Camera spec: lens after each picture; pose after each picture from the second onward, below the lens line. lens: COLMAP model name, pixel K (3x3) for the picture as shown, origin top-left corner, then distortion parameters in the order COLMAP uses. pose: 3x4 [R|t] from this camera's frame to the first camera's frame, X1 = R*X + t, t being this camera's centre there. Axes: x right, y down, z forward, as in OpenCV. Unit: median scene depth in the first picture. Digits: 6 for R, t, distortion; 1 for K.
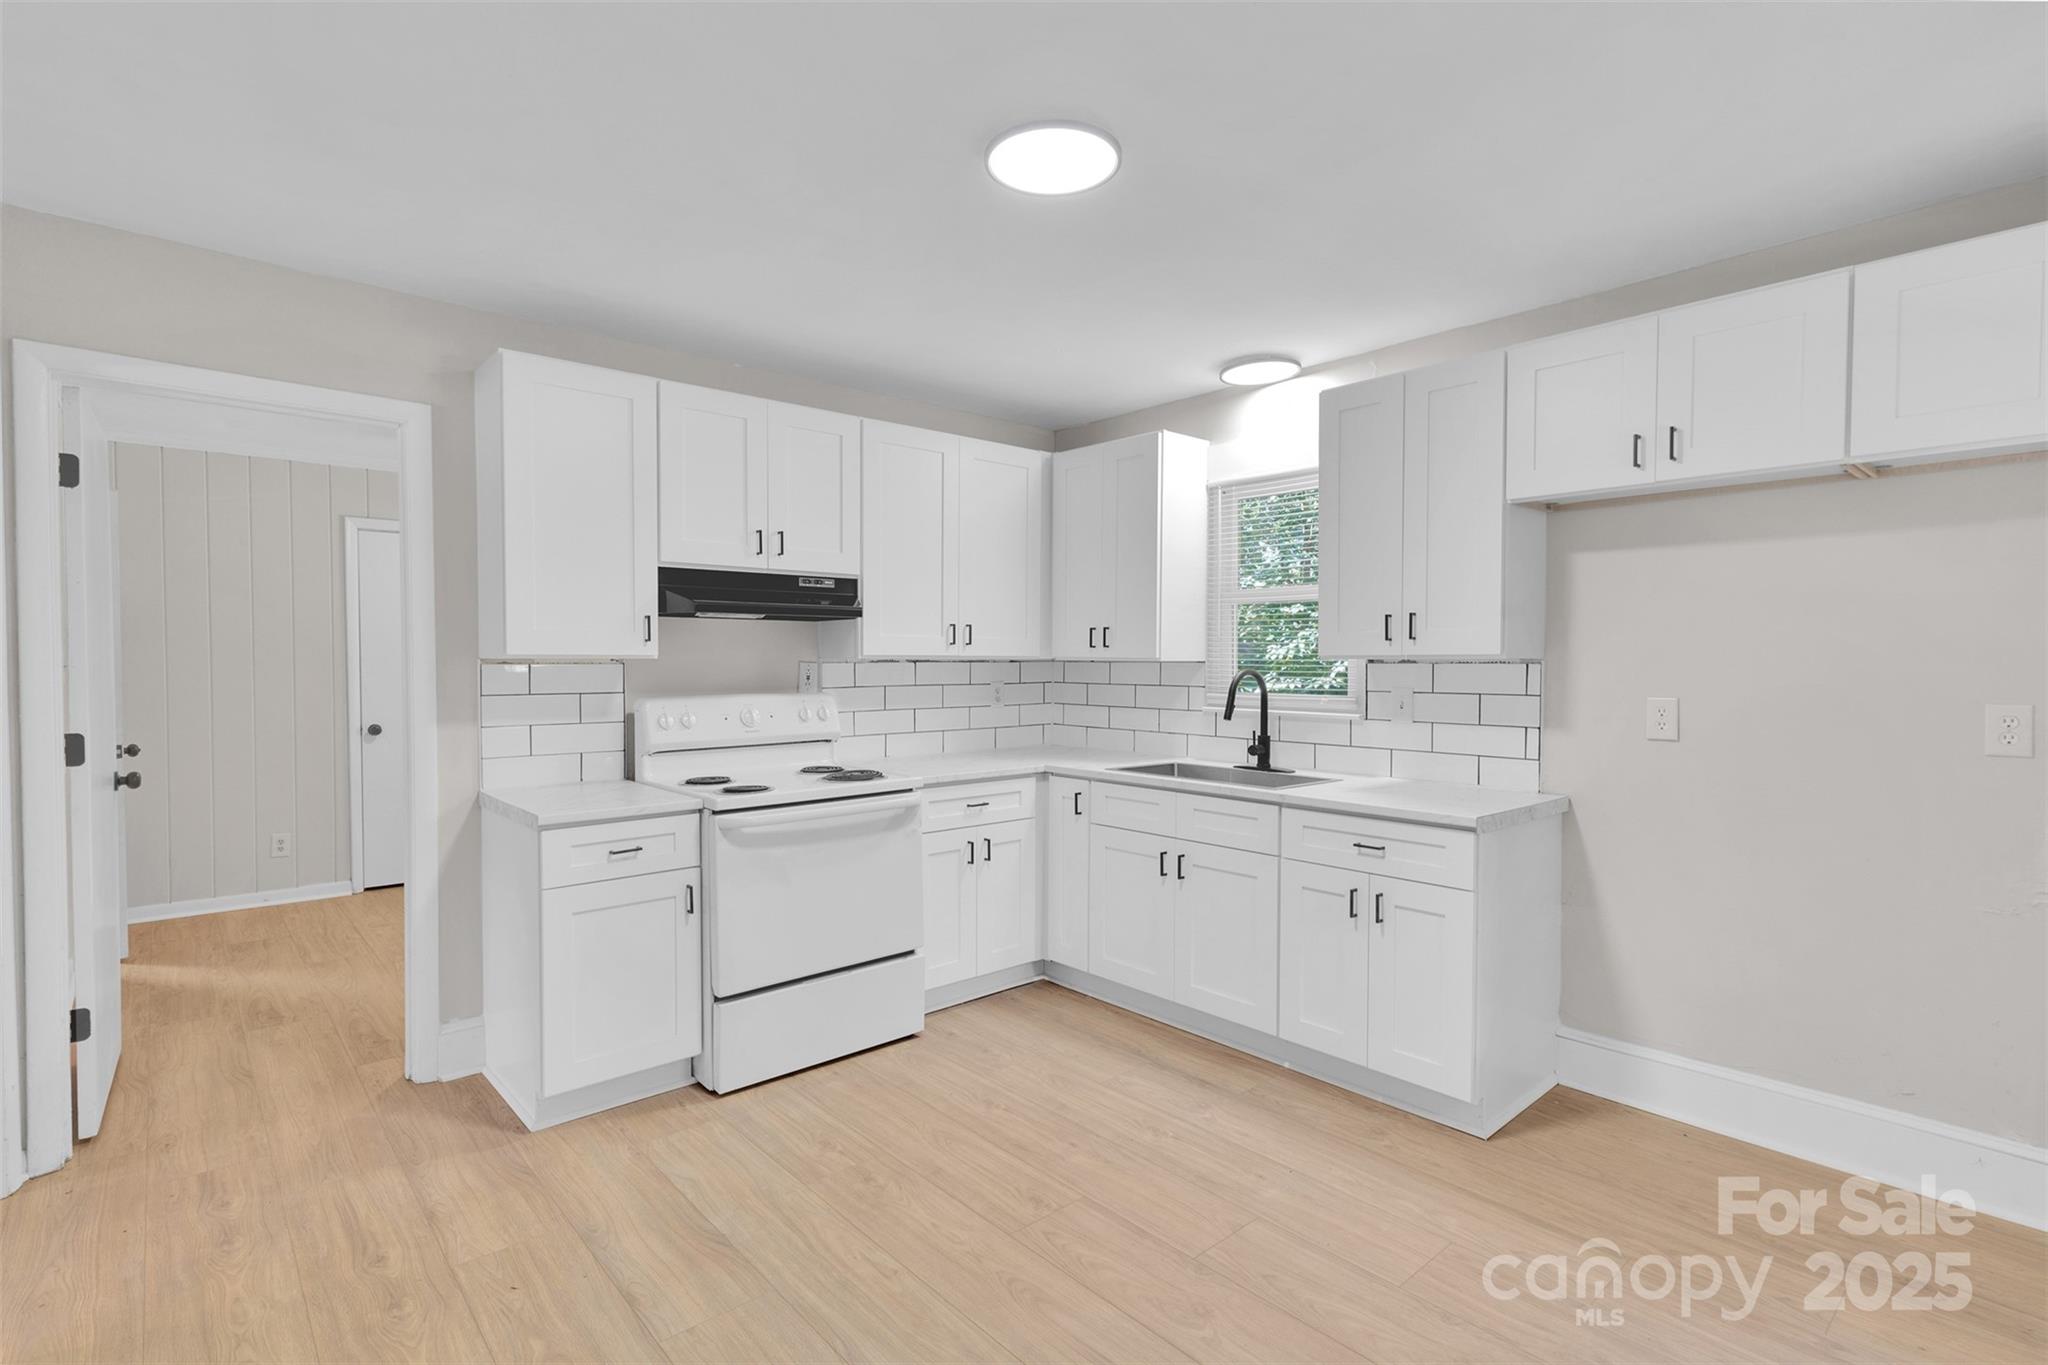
lens RADIAL K [[959.6, 0, 1026.0], [0, 959.6, 680.8], [0, 0, 1]] dist [0.001355, -0.000028]
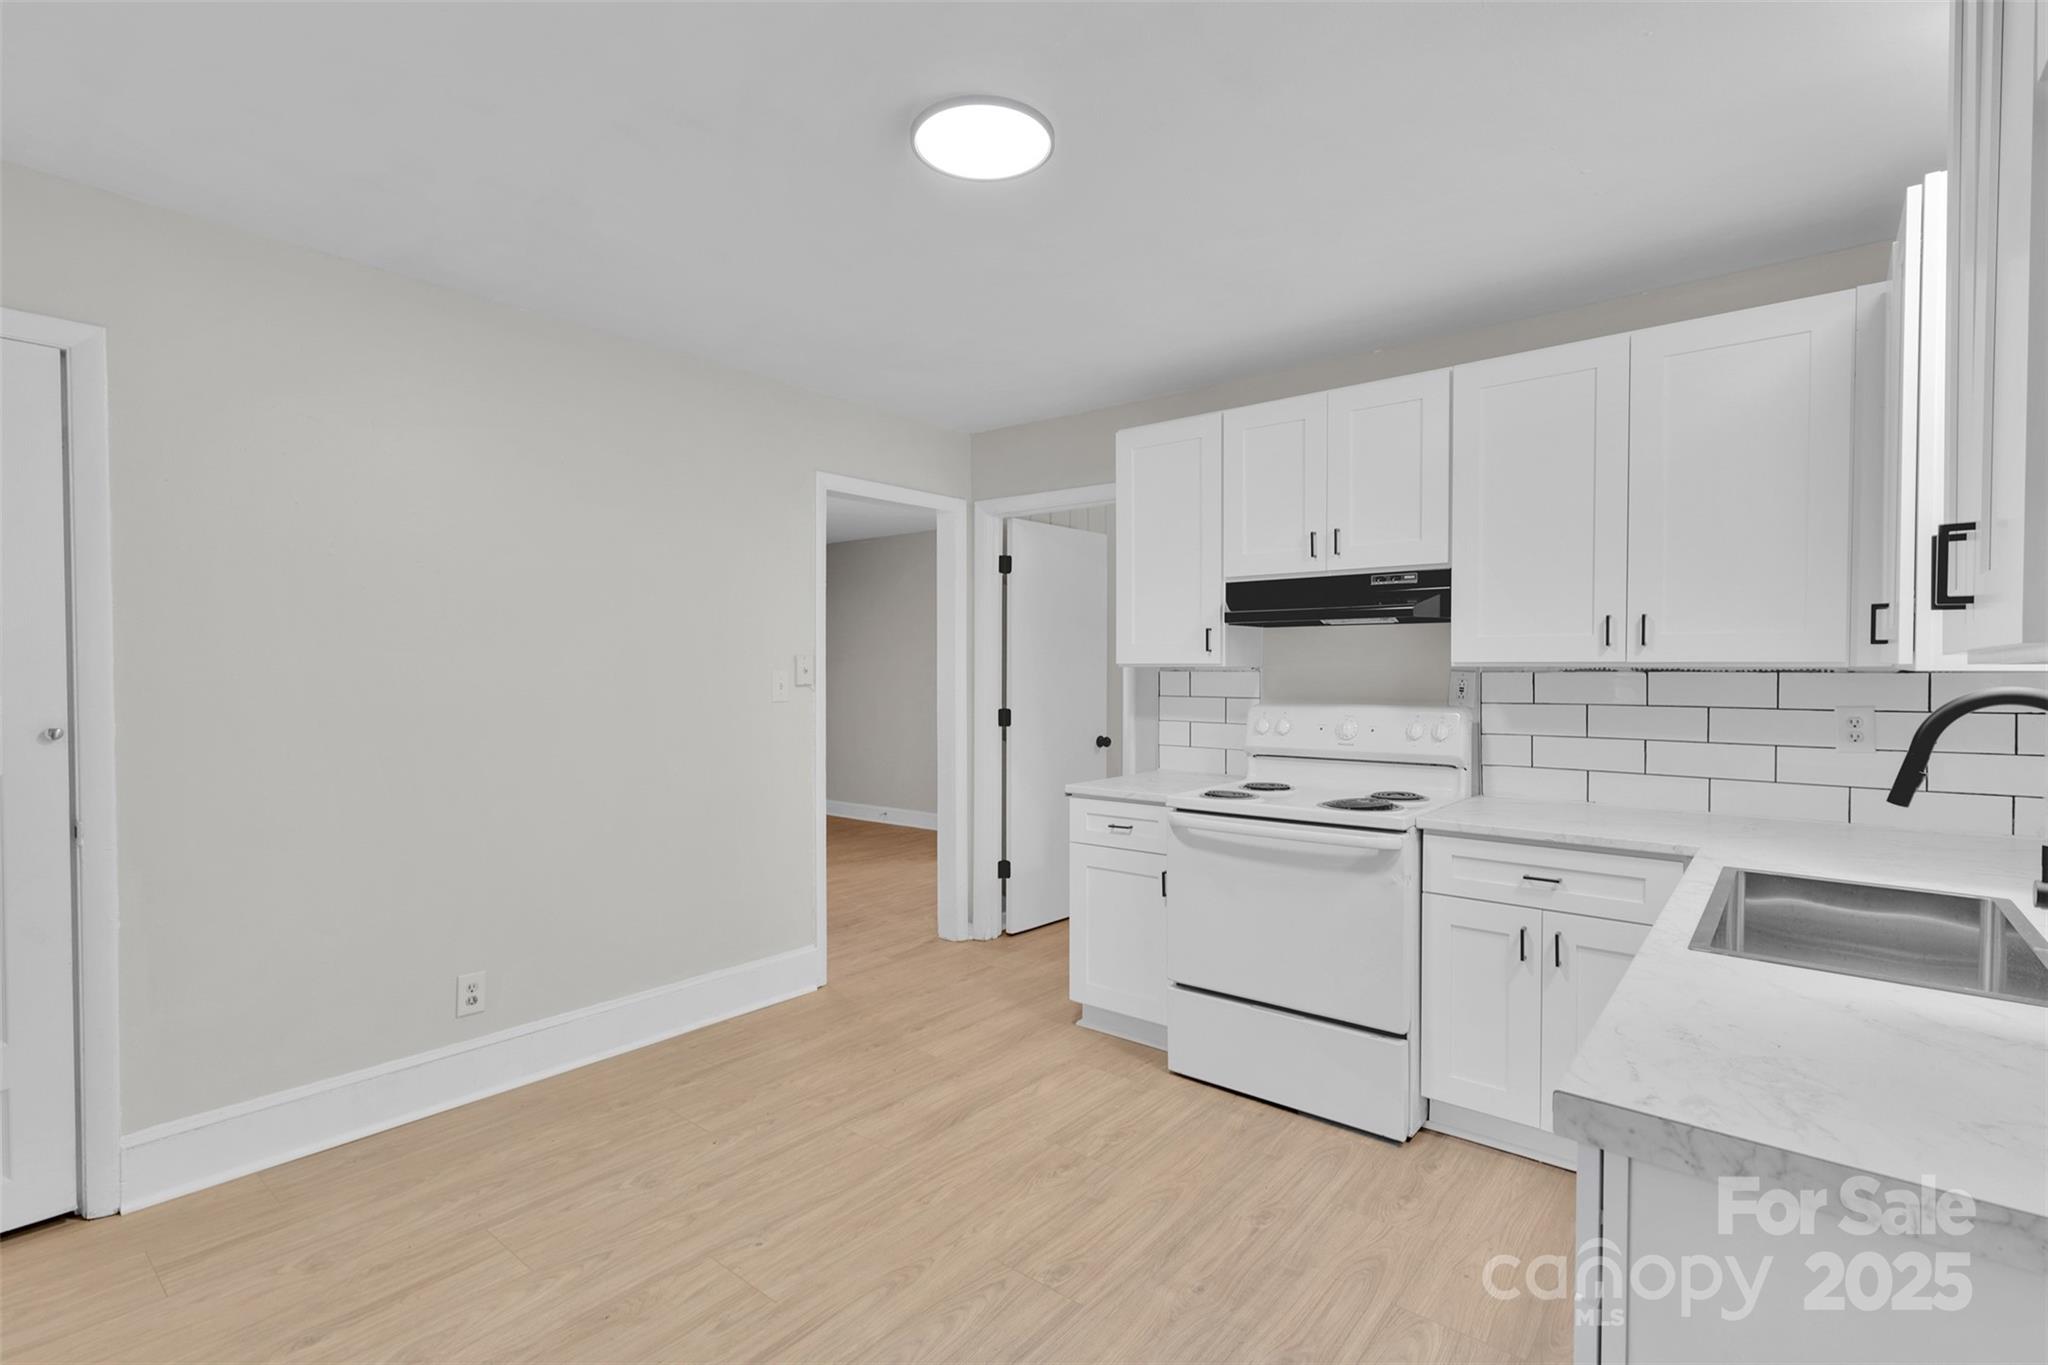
lens RADIAL K [[959.6, 0, 1026.0], [0, 959.6, 680.8], [0, 0, 1]] dist [0.001355, -0.000028]
pose [[0.153429, 0.012388, -0.988082, 0.662454], [-0.021238, 0.999732, 0.009237, -0.013033], [0.987931, 0.019567, 0.153651, 0.611668]]
